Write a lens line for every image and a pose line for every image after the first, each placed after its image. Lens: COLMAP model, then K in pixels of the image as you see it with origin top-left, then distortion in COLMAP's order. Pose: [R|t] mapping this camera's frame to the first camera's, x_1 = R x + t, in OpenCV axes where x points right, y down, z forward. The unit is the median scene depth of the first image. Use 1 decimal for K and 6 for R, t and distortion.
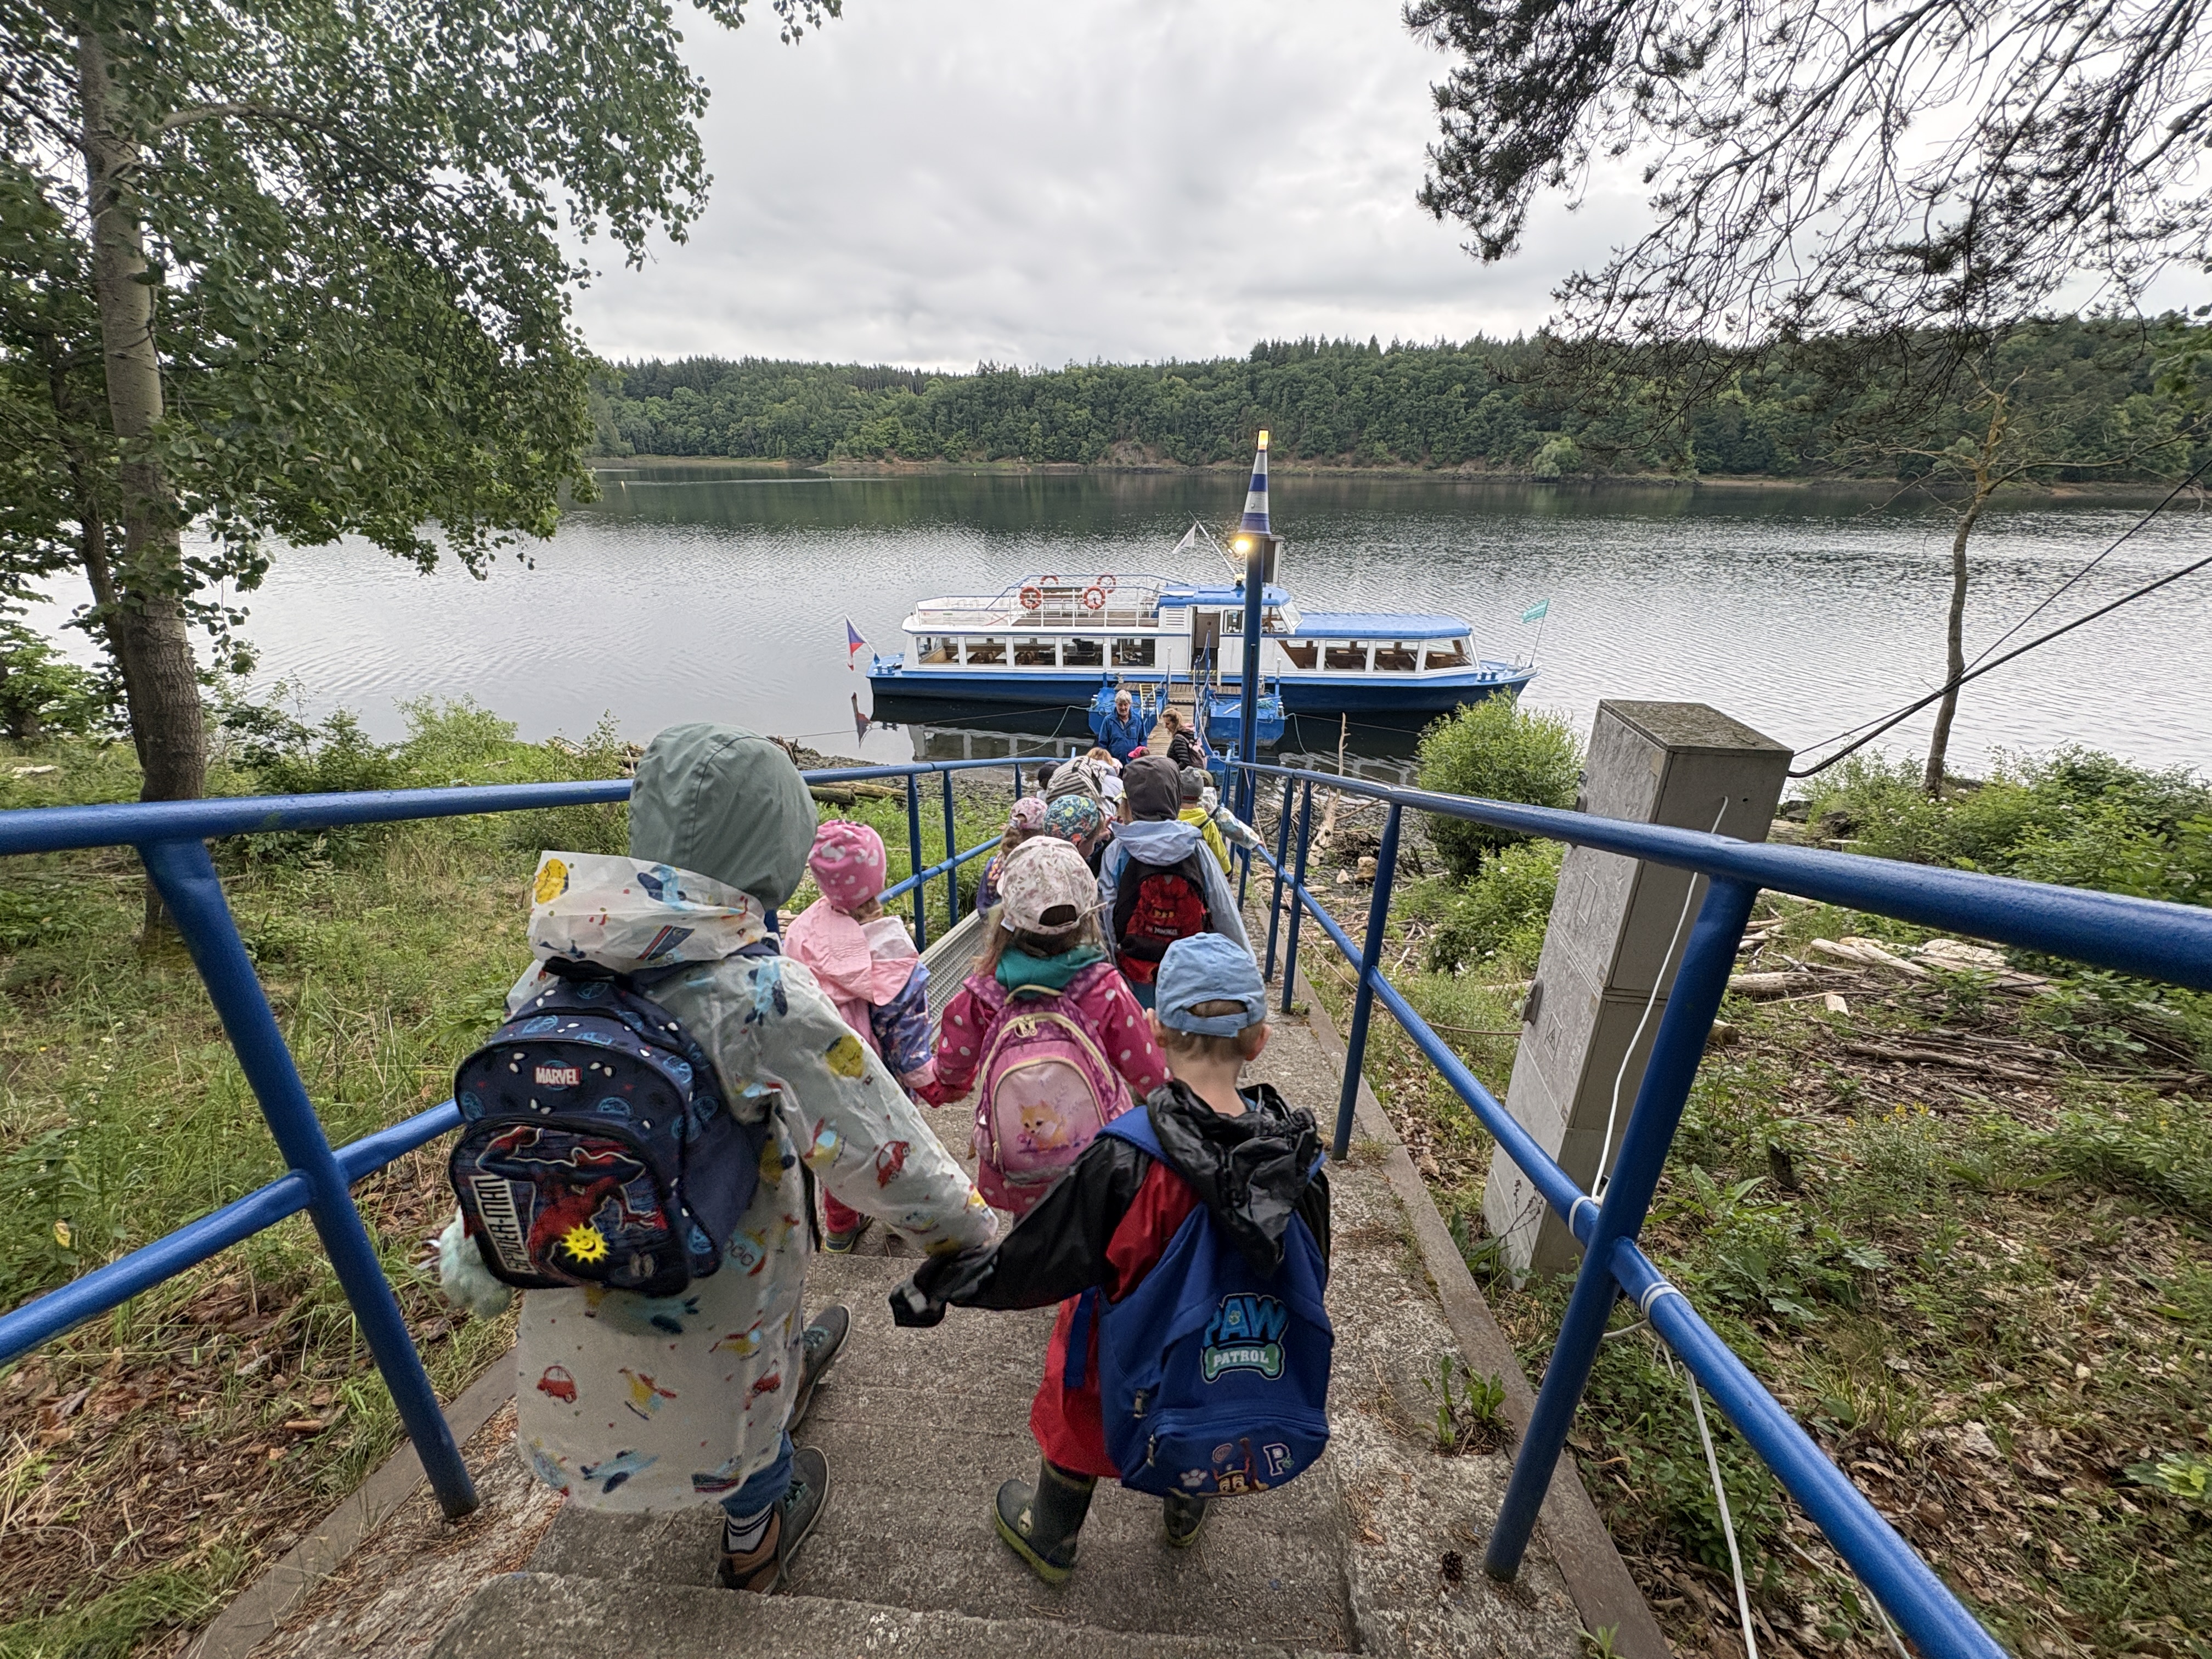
lens RADIAL K [[874.3, 0, 1105.8], [0, 874.3, 828.9], [0, 0, 1]] dist [-0.001065, 0.000072]
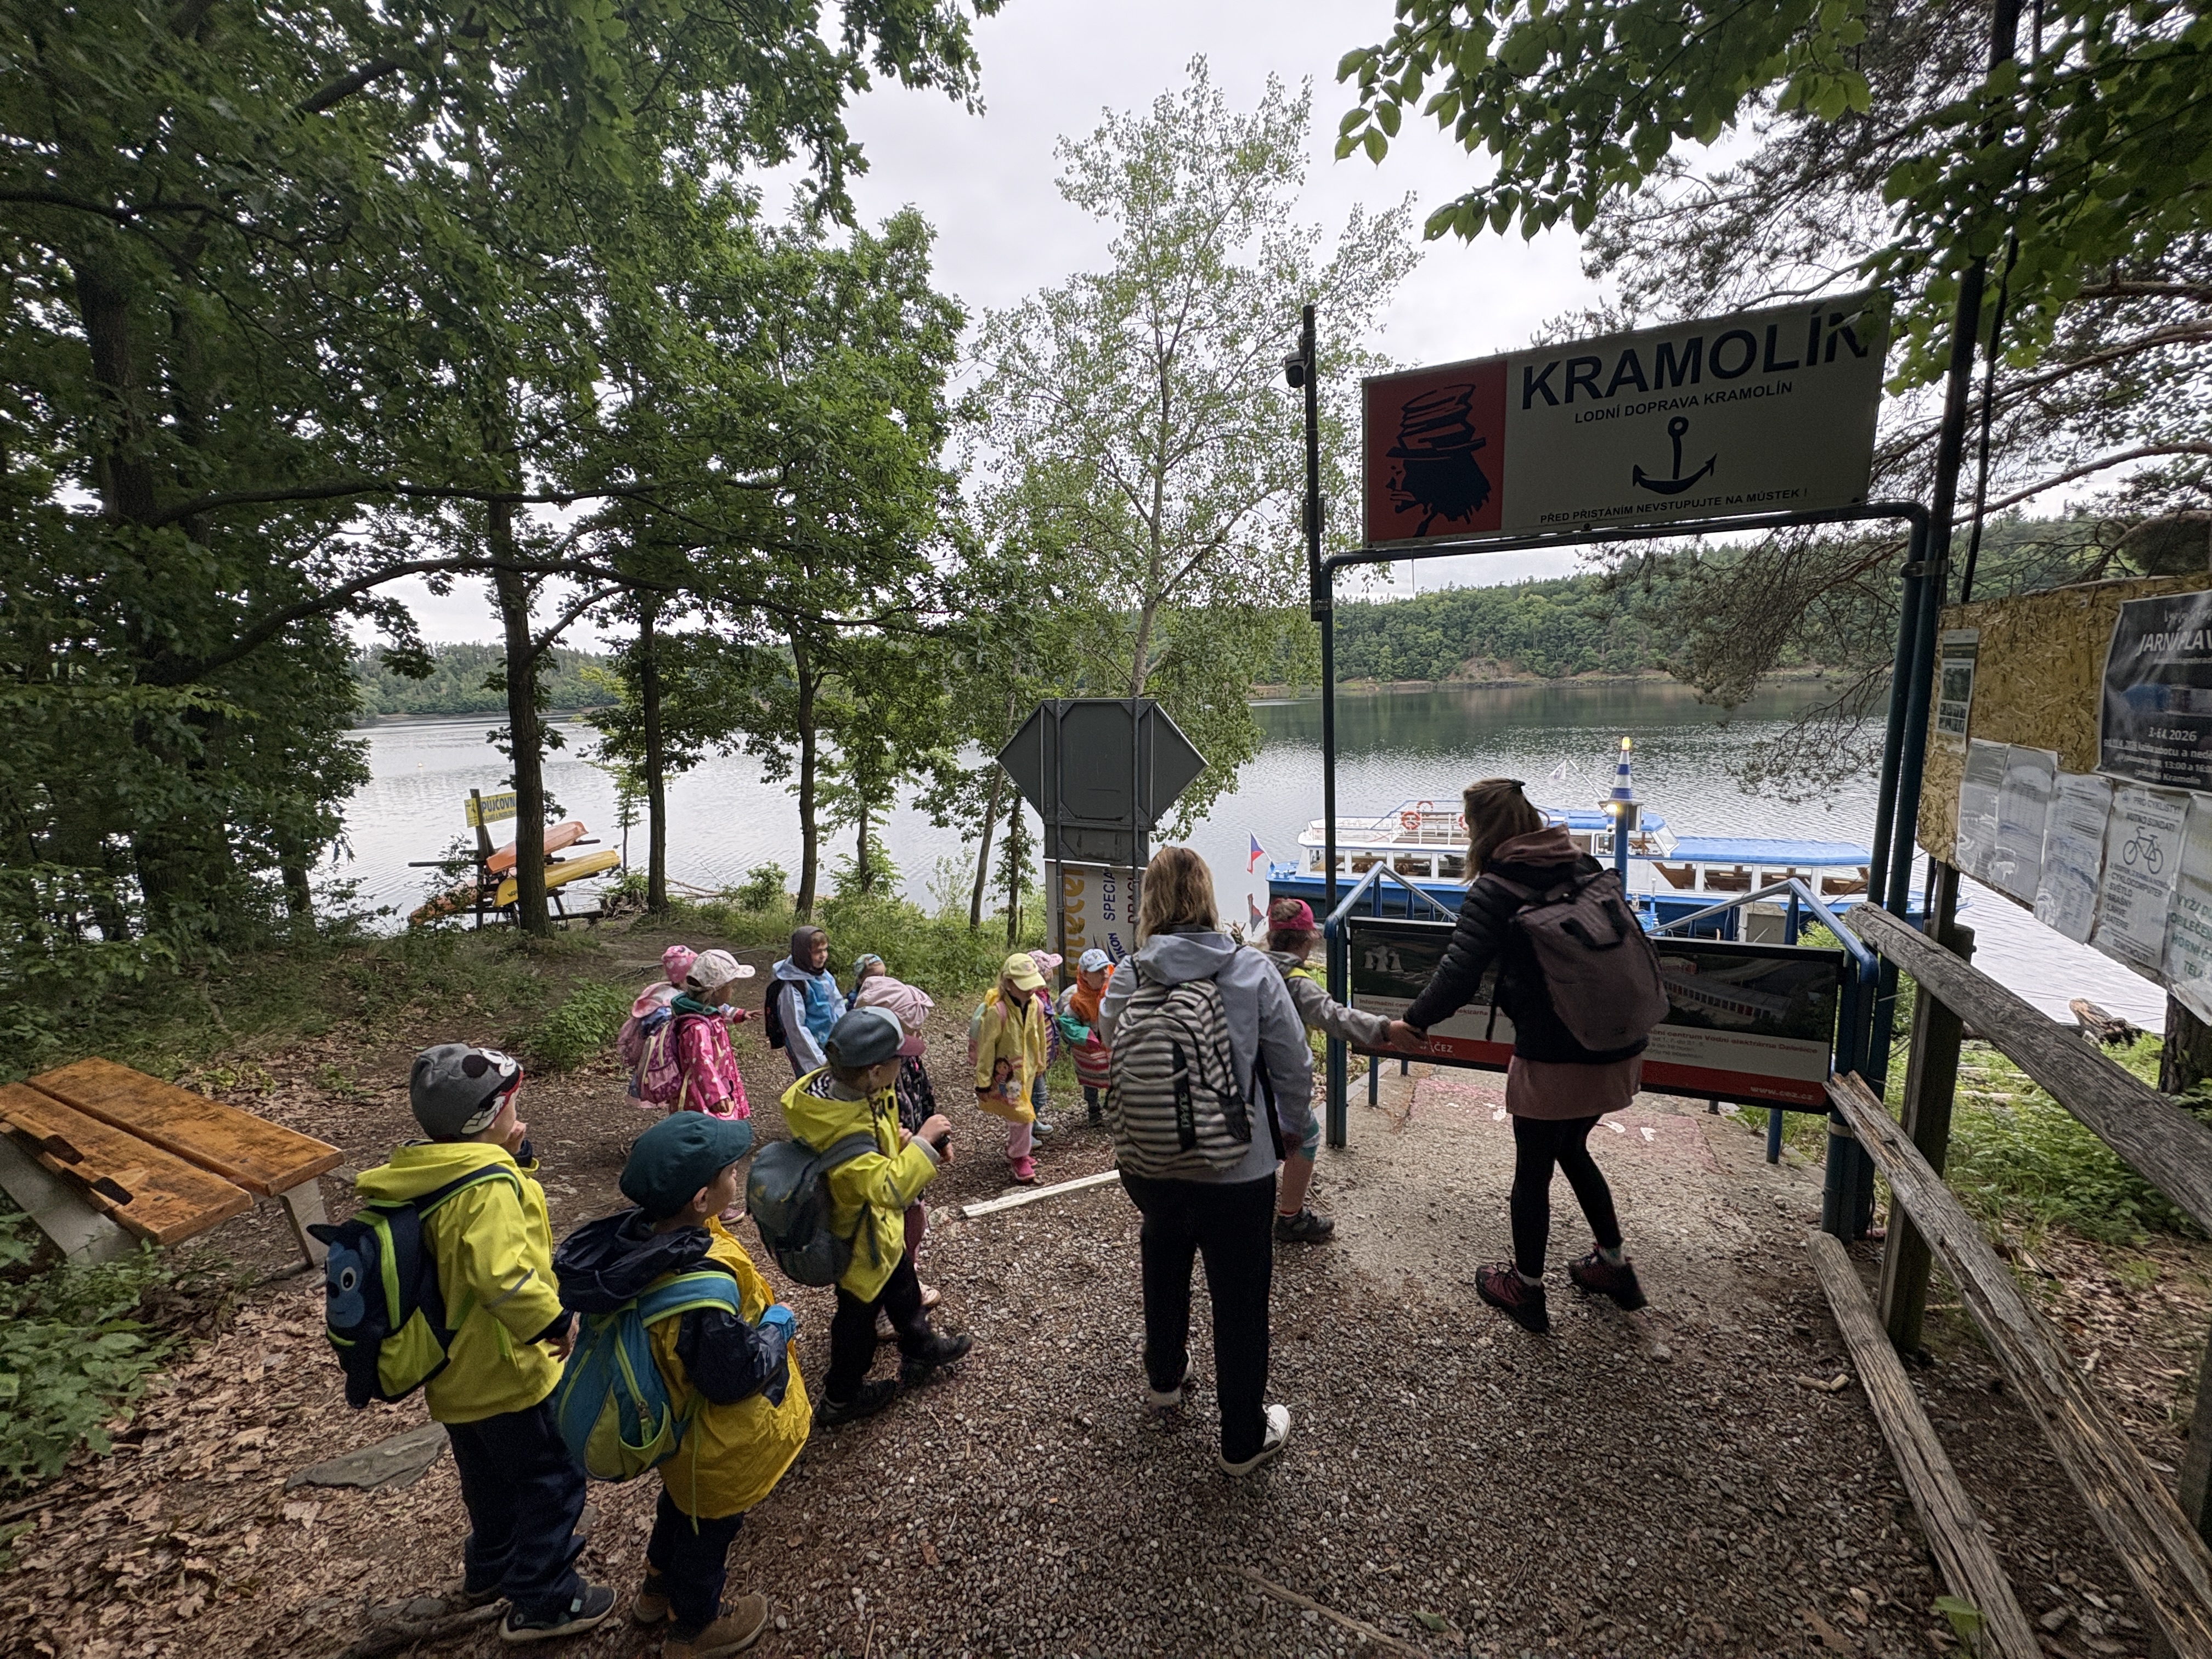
lens RADIAL K [[874.3, 0, 1106.3], [0, 874.3, 826.1], [0, 0, 1]] dist [-0.001065, 0.000072]
pose [[0.929826, 0.017698, -0.367573, -0.033013], [-0.102851, 0.971536, -0.213398, 0.039609], [0.353334, 0.236228, 0.905180, -0.219334]]
